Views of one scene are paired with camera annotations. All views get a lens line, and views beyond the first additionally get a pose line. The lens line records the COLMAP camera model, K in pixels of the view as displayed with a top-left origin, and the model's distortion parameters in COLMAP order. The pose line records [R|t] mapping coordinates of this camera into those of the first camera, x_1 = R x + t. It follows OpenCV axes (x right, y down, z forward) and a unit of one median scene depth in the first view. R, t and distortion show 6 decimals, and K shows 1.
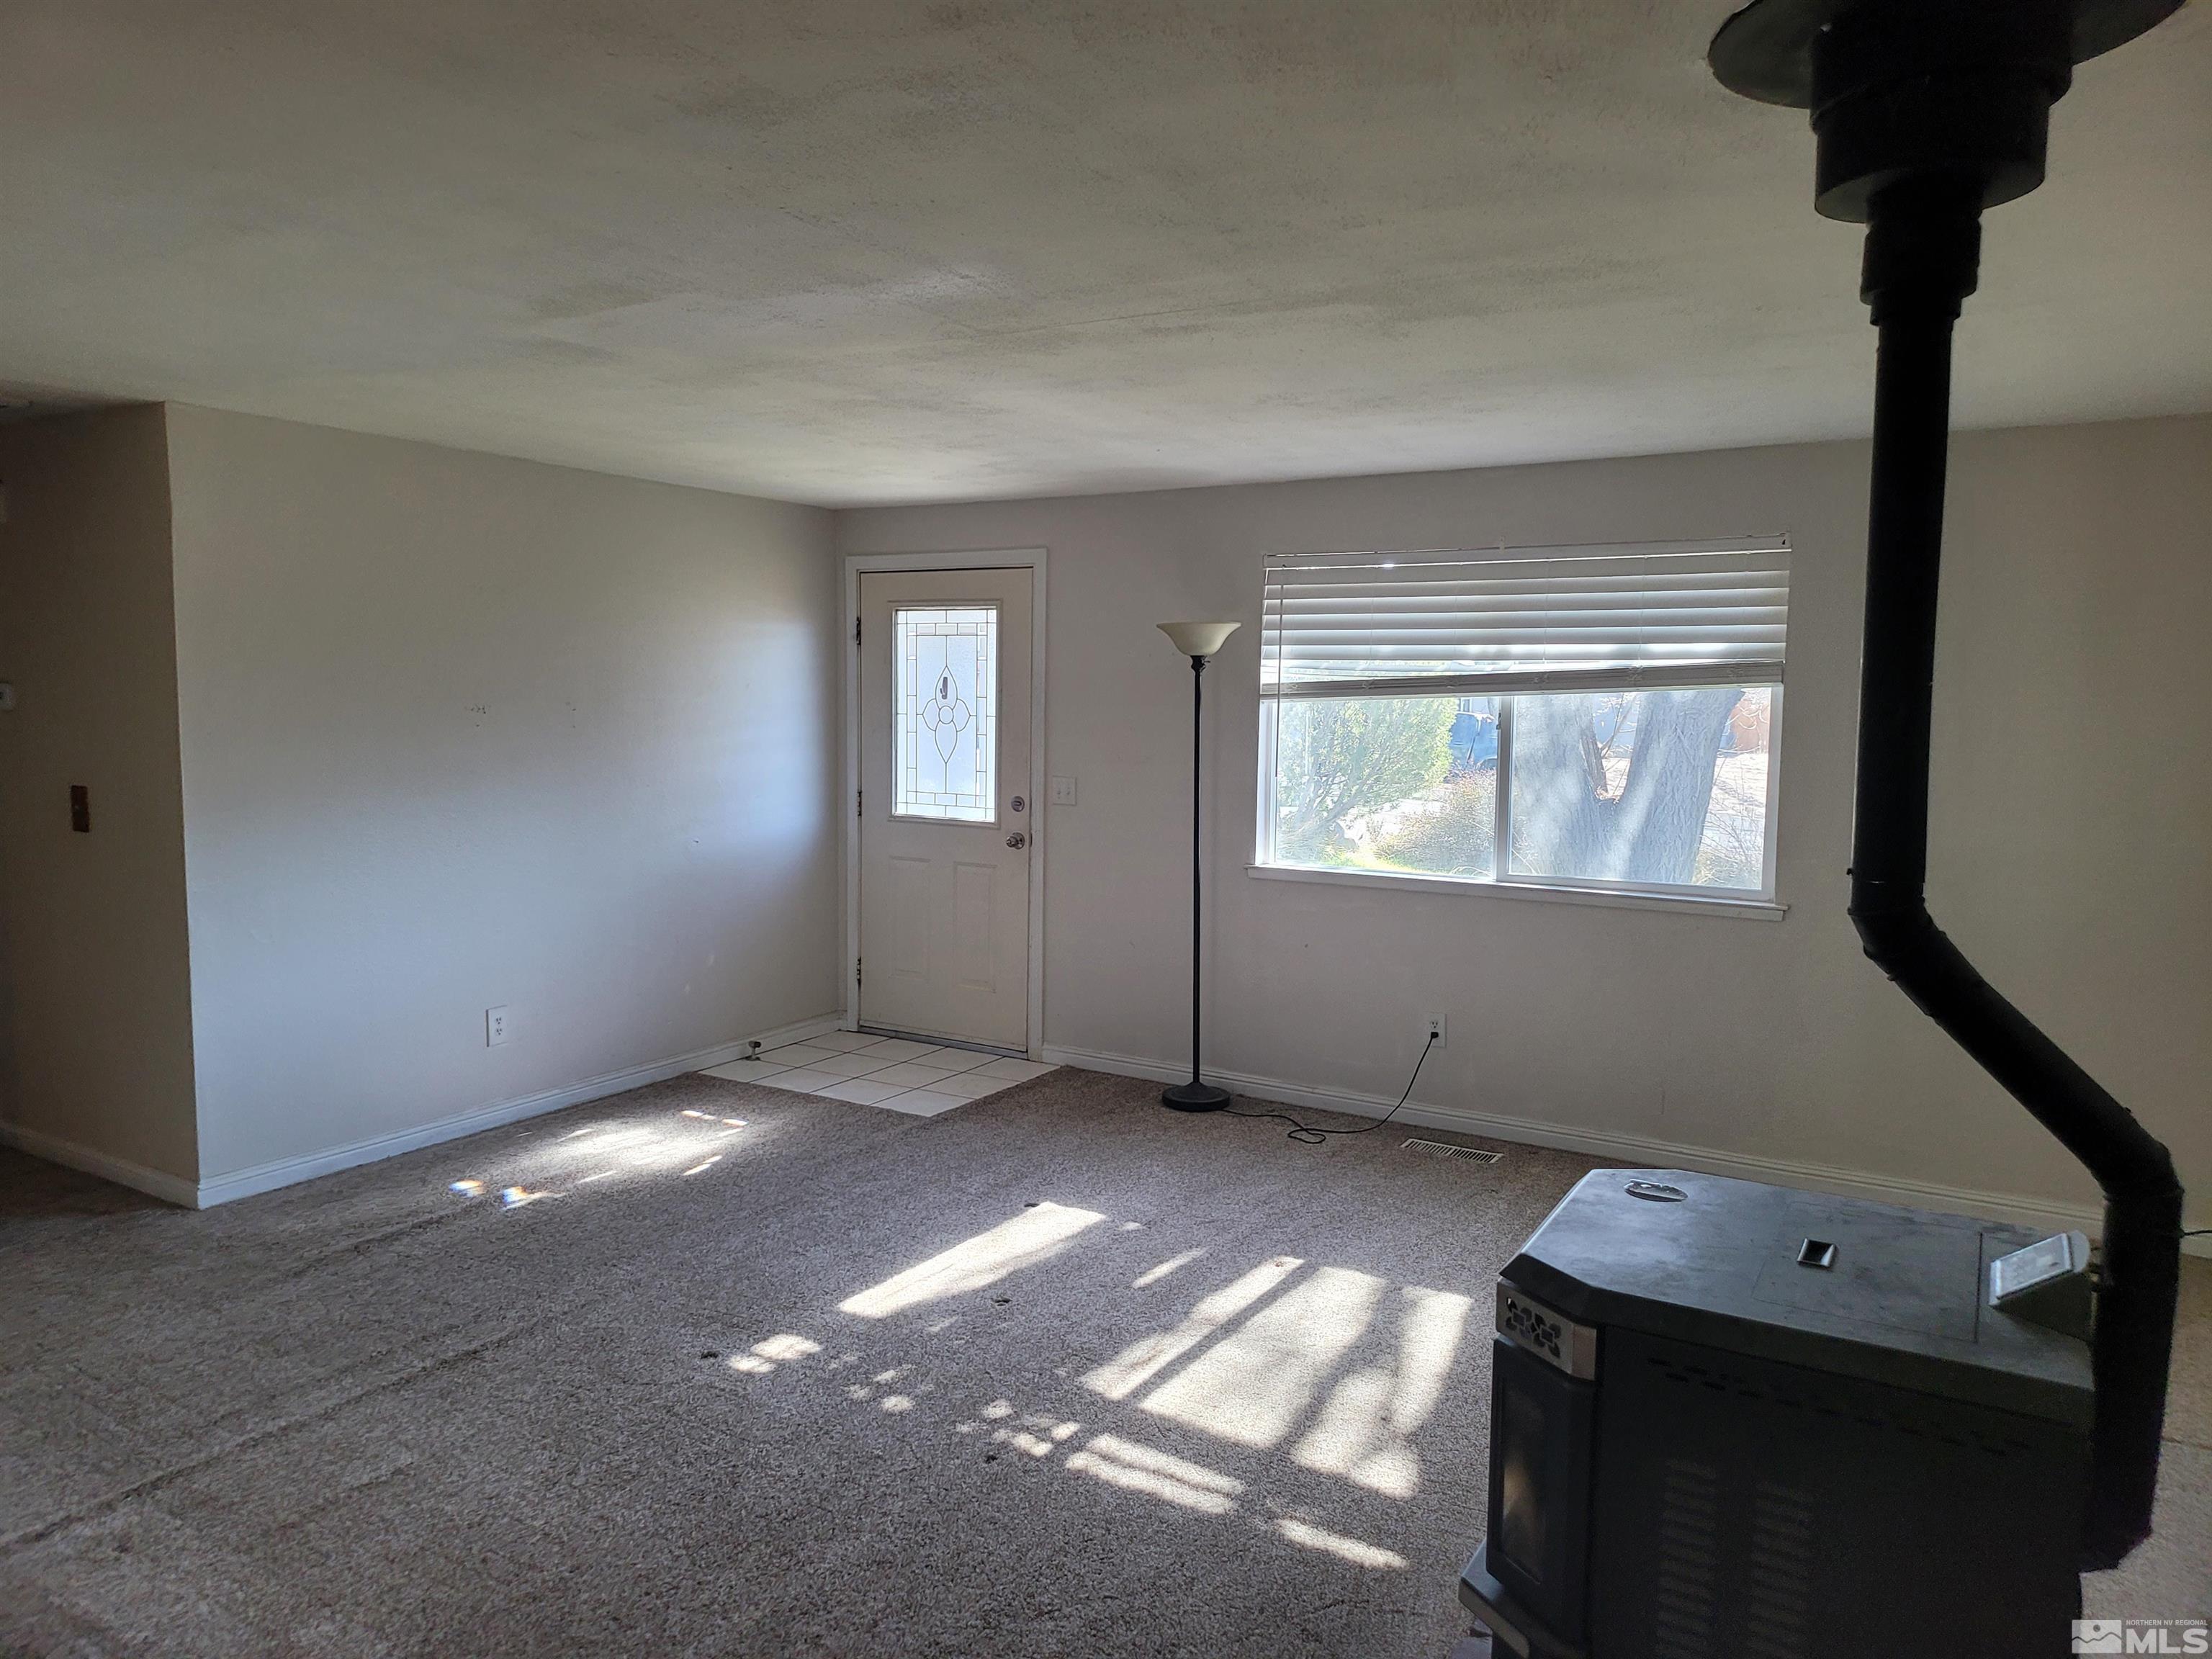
lens RADIAL K [[1653.9, 0, 1106.0], [0, 1653.9, 829.5], [0, 0, 1]] dist [0.039850, -0.000010]
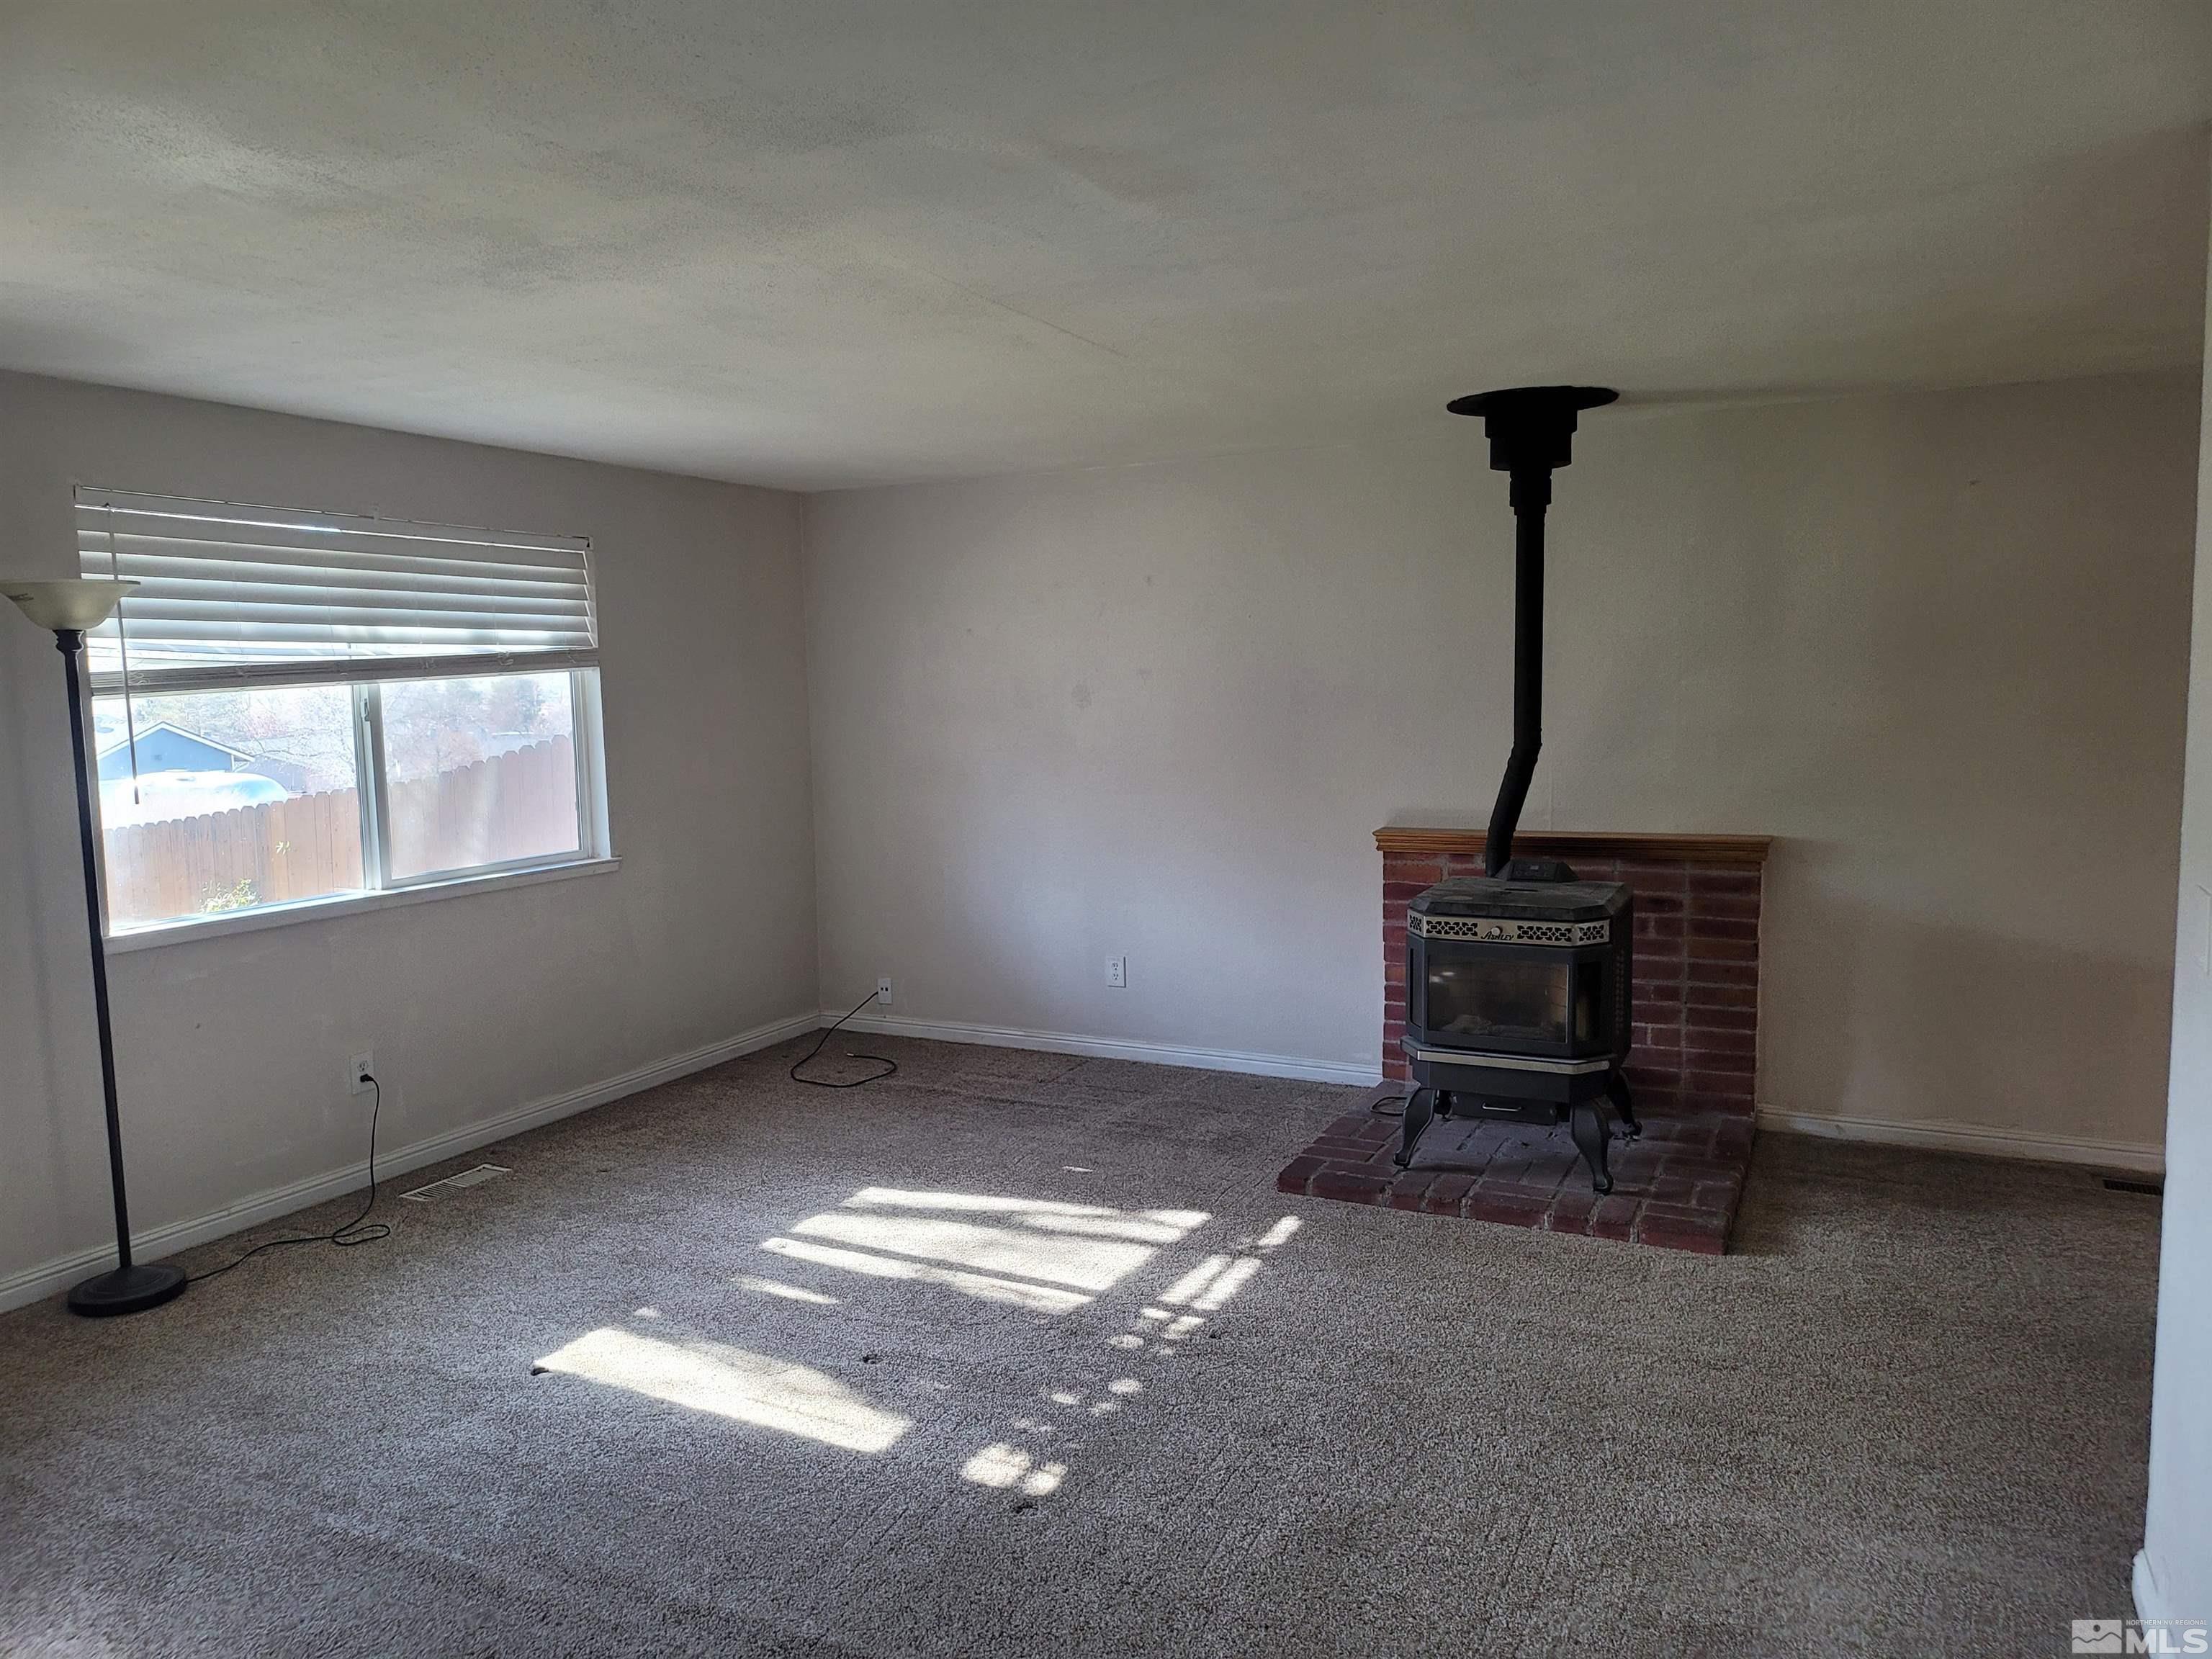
lens RADIAL K [[1669.8, 0, 1106.0], [0, 1669.8, 829.5], [0, 0, 1]] dist [-0.001448, -0.001605]
pose [[-0.170408, -0.095664, 0.980719, -0.806037], [0.097913, 0.988707, 0.113456, -0.073543], [-0.980497, 0.115359, -0.159117, 0.852780]]
